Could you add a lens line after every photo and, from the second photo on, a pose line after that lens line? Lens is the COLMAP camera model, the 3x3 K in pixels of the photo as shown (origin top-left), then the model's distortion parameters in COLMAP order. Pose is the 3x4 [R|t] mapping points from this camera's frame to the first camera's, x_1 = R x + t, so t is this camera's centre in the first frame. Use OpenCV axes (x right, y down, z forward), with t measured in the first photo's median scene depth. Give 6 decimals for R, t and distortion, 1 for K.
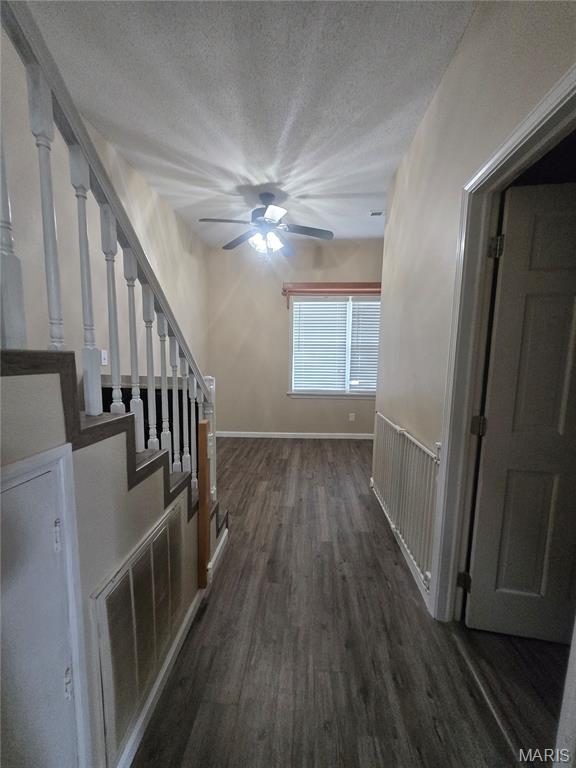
lens RADIAL K [[300.8, 0, 287.5], [0, 300.8, 387.3], [0, 0, 1]] dist [0.000116, -0.000312]
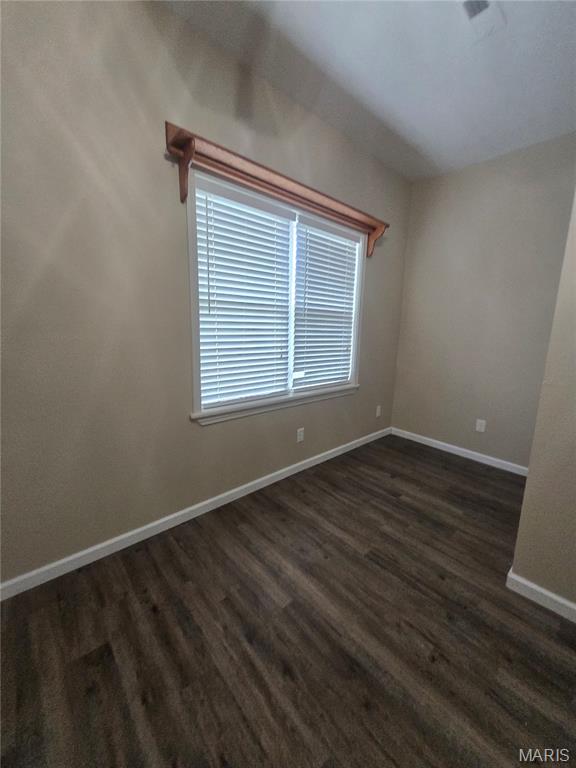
lens RADIAL K [[300.8, 0, 287.5], [0, 300.8, 383.6], [0, 0, 1]] dist [0.000116, -0.000312]
pose [[0.701287, -0.130015, 0.700923, -0.204373], [0.070121, 0.991041, 0.113672, -0.068286], [-0.709422, -0.030567, 0.704121, 0.637602]]
